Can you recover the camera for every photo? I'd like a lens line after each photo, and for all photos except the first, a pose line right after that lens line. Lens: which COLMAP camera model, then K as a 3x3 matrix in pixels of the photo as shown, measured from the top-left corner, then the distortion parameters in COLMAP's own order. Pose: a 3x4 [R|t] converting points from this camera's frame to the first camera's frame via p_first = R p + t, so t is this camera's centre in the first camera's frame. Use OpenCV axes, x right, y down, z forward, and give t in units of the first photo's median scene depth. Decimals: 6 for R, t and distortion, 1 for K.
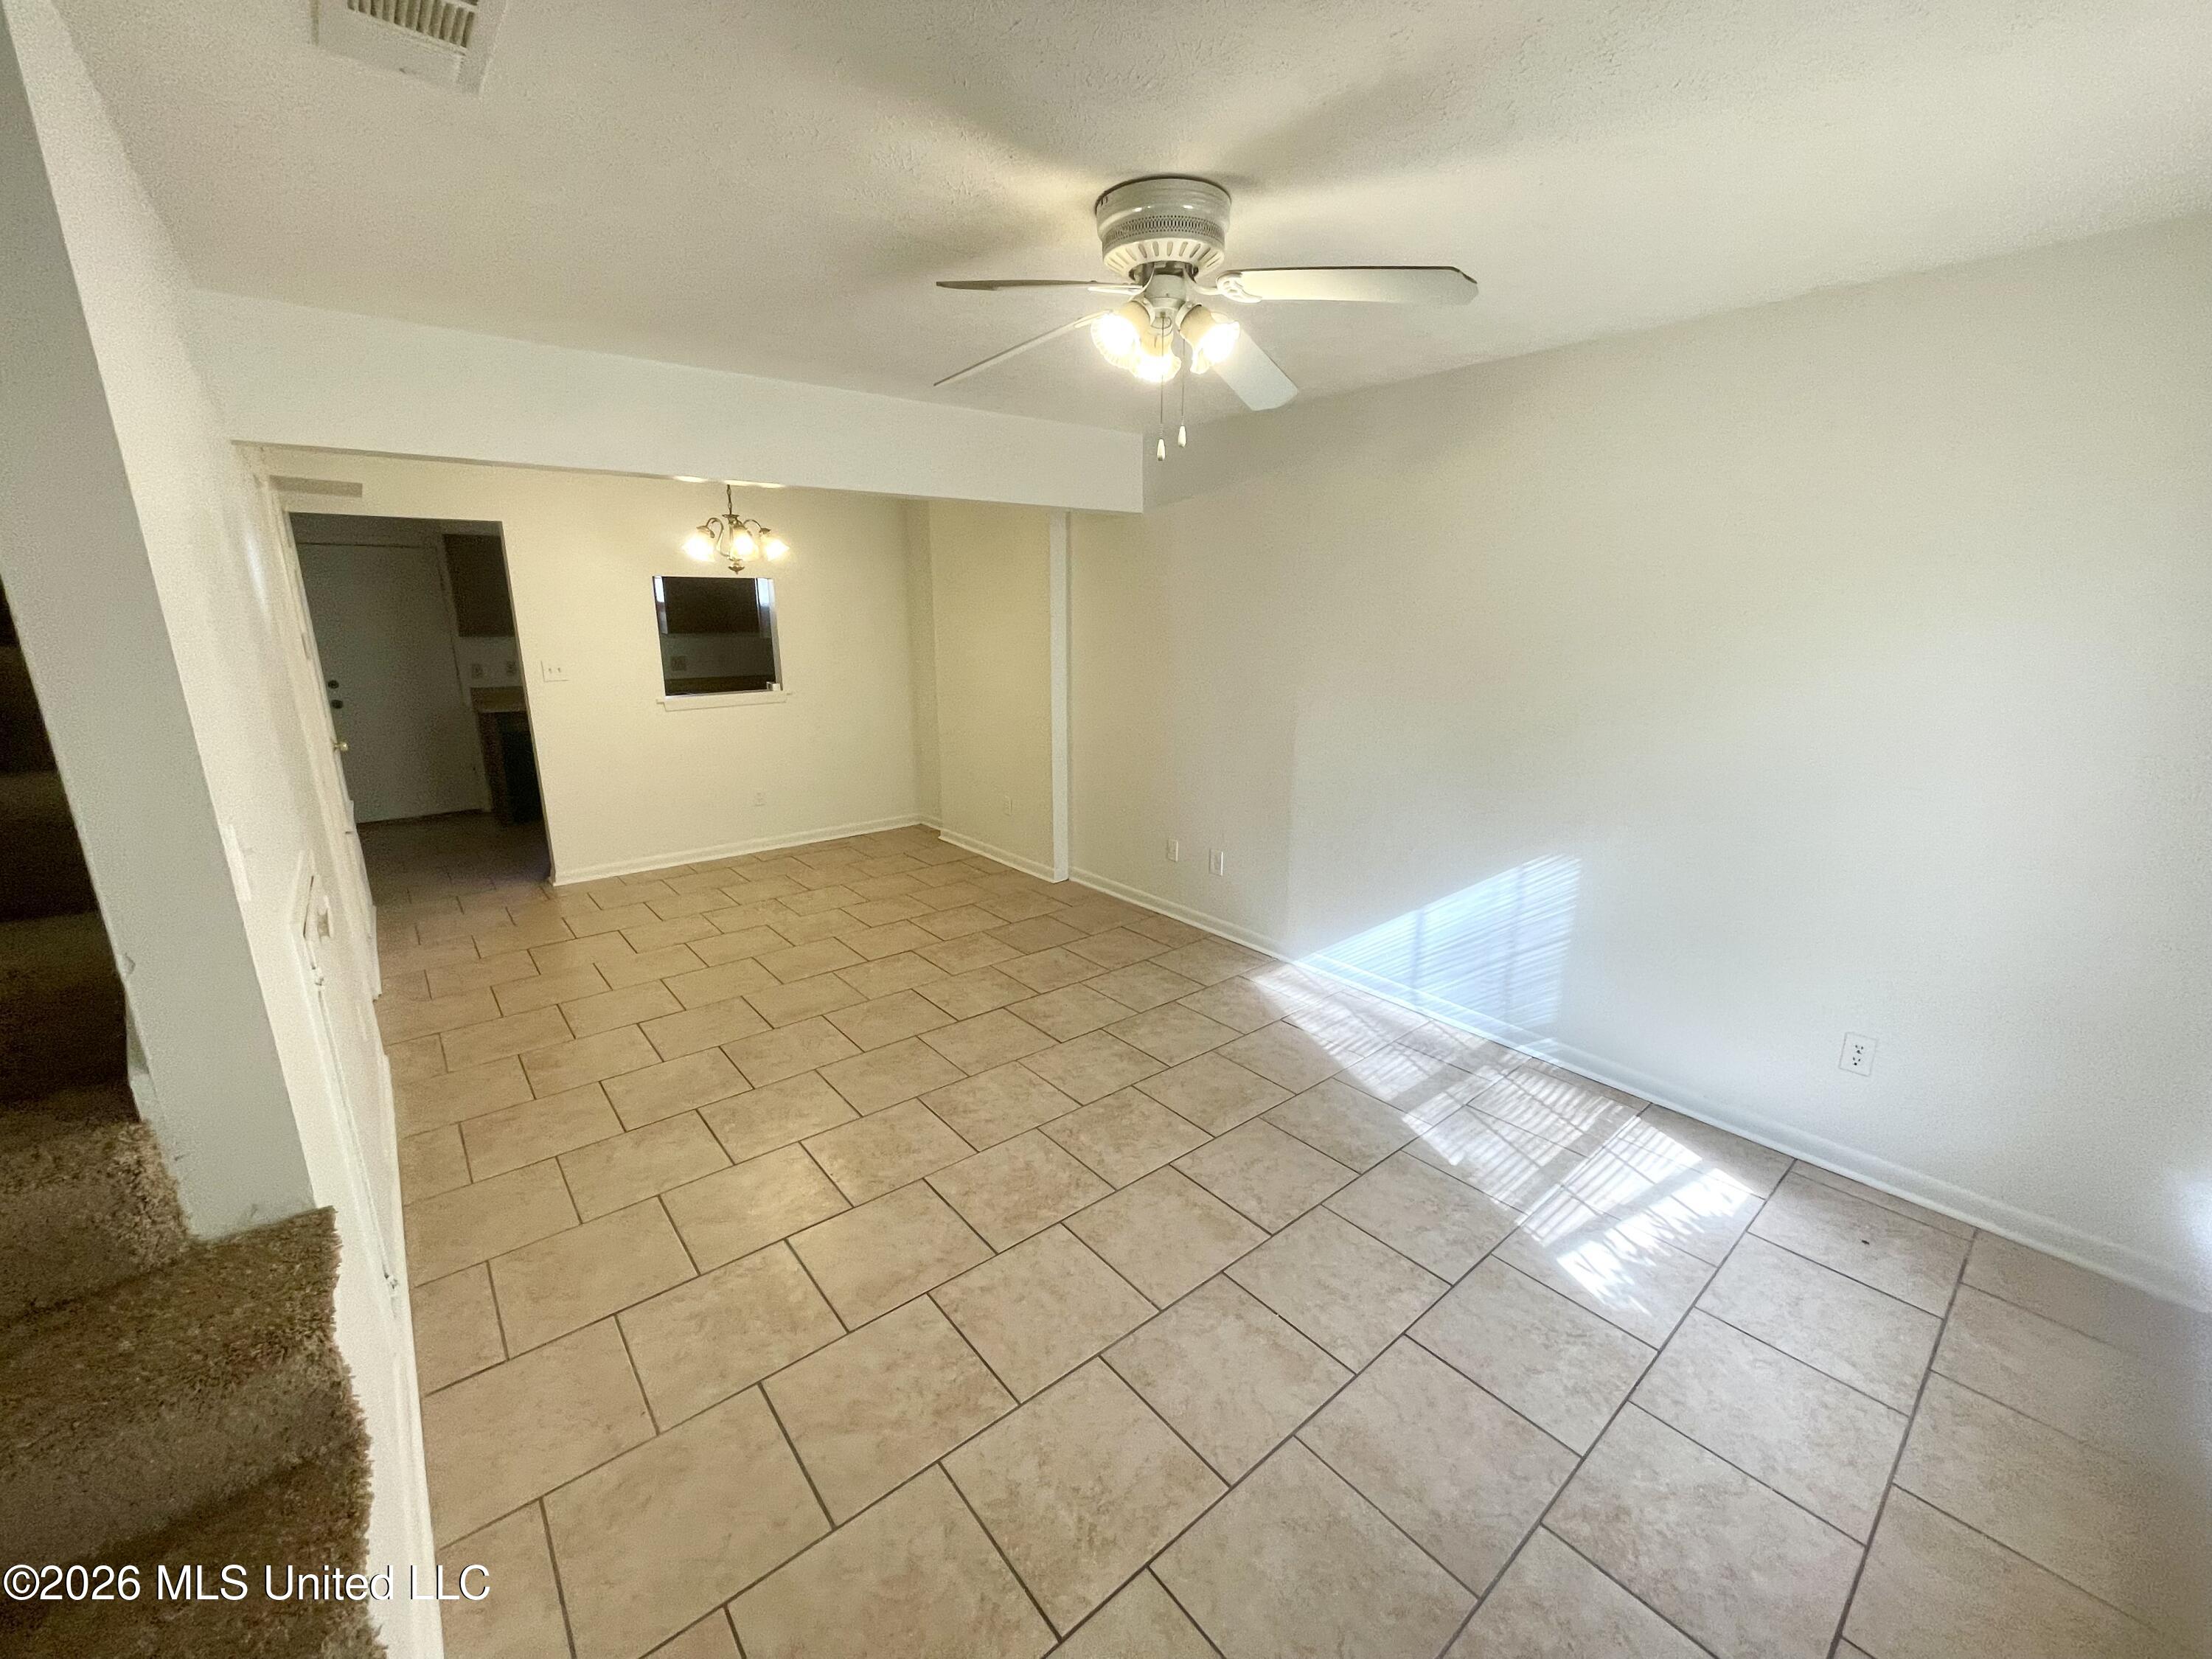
lens RADIAL K [[892.7, 0, 1106.3], [0, 892.7, 829.2], [0, 0, 1]] dist [0.000694, -0.000686]
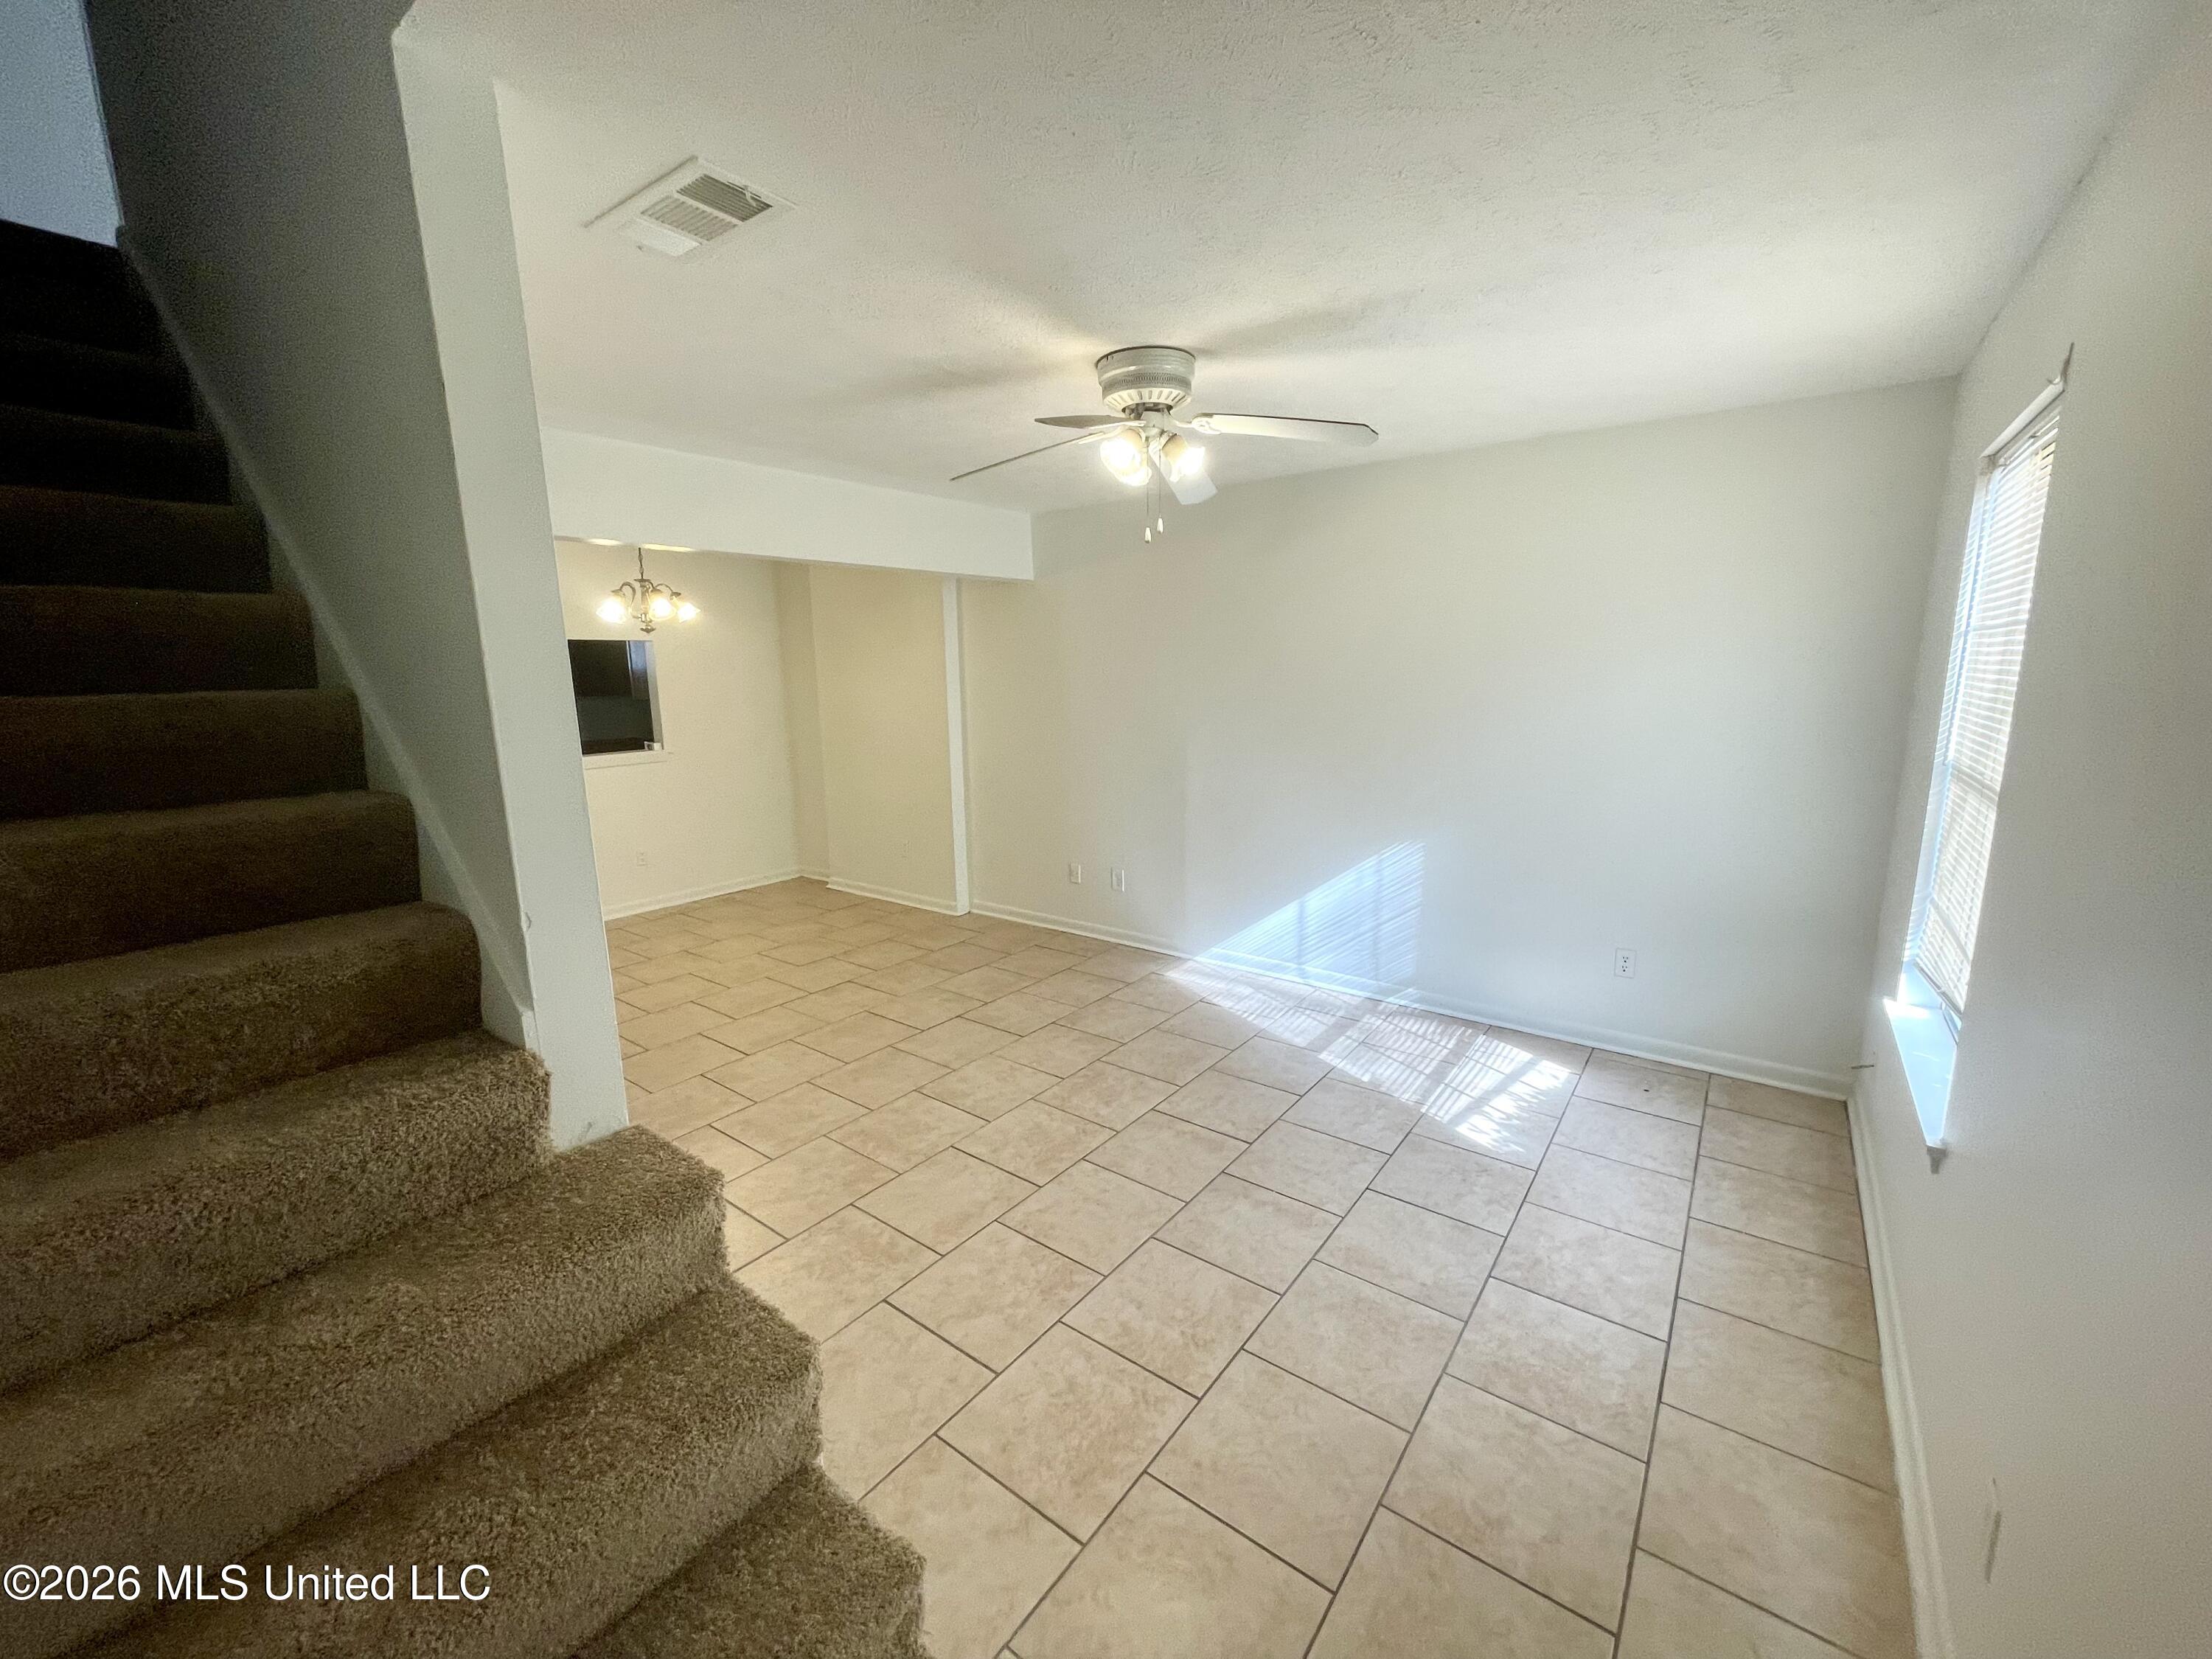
lens RADIAL K [[892.7, 0, 1106.6], [0, 892.7, 828.2], [0, 0, 1]] dist [0.000694, -0.000686]
pose [[0.972542, -0.056545, 0.225754, -0.266979], [0.071874, 0.995592, -0.060262, 0.072515], [-0.221351, 0.074833, 0.972319, -0.208016]]
